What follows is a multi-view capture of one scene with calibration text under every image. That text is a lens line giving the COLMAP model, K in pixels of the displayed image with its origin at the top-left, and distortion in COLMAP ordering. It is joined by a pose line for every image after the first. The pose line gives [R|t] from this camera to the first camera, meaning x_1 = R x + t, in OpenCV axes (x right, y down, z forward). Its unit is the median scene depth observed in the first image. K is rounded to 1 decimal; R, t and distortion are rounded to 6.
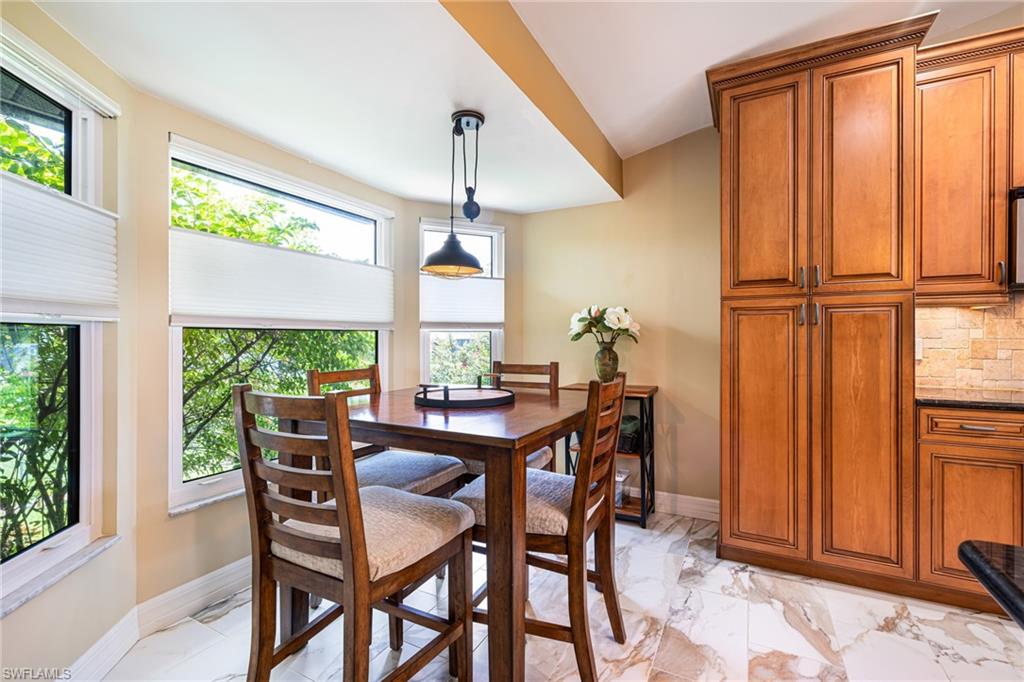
lens RADIAL K [[442.3, 0, 507.8], [0, 442.3, 338.2], [0, 0, 1]] dist [0.002622, -0.000099]
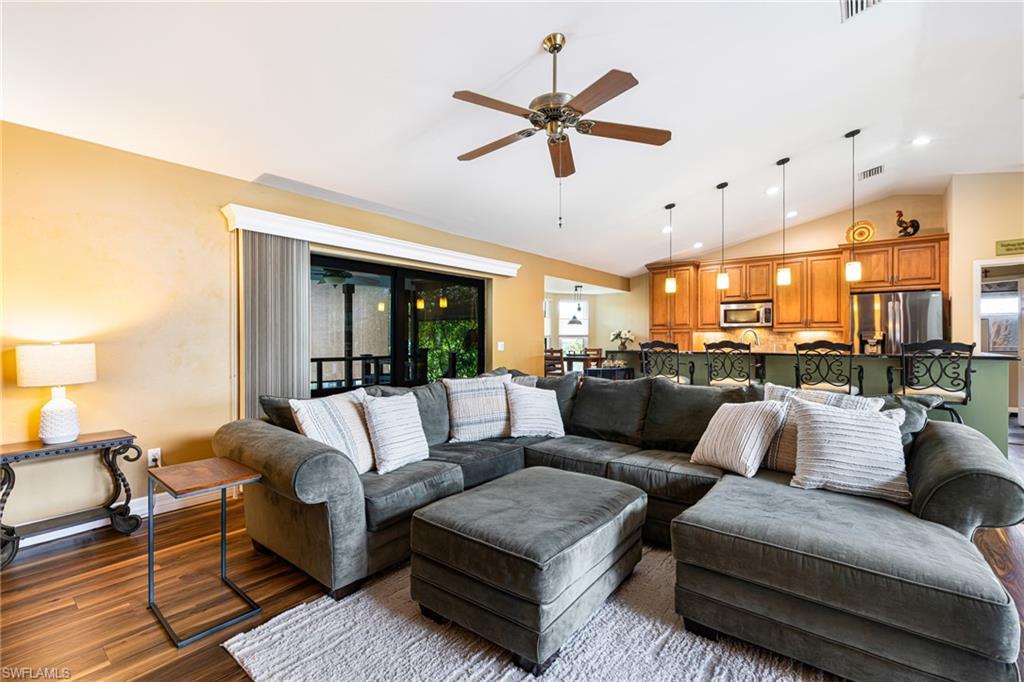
lens RADIAL K [[457.5, 0, 501.7], [0, 457.5, 343.3], [0, 0, 1]] dist [0.000865, 0.000107]
pose [[0.975063, -0.000045, -0.221928, 0.161887], [0.001152, 0.999988, 0.004857, 0.001832], [0.221925, -0.004992, 0.975051, -3.082880]]
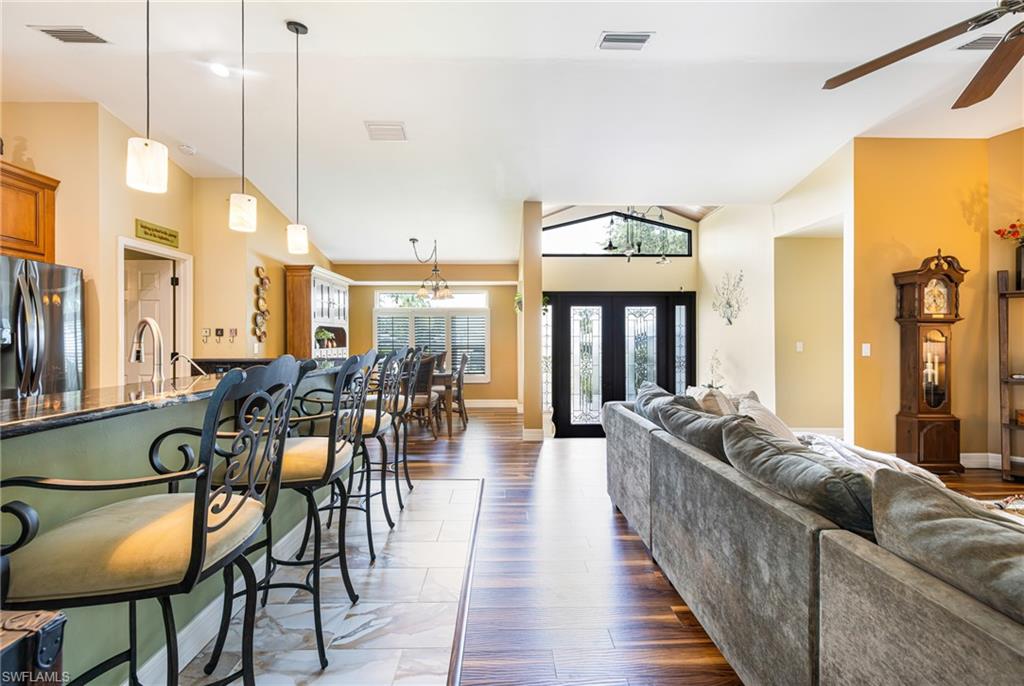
lens RADIAL K [[442.3, 0, 509.9], [0, 442.3, 338.8], [0, 0, 1]] dist [0.002622, -0.000099]
pose [[-0.477690, -0.001447, 0.878527, -0.213178], [0.003655, 0.999987, 0.003634, -0.021874], [-0.878521, 0.004947, -0.477678, -0.513196]]
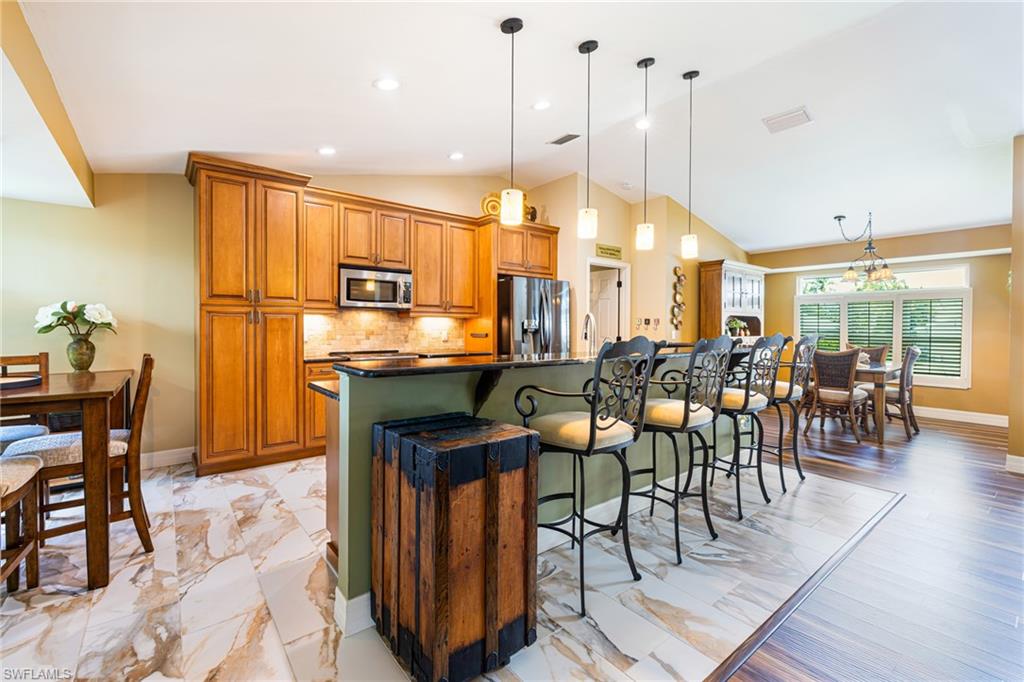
lens RADIAL K [[457.5, 0, 516.7], [0, 457.5, 330.9], [0, 0, 1]] dist [0.000865, 0.000107]
pose [[0.395146, -0.007643, 0.918587, -0.589785], [-0.002298, 0.999954, 0.009308, -0.017956], [-0.918616, -0.005789, 0.395110, -0.687908]]
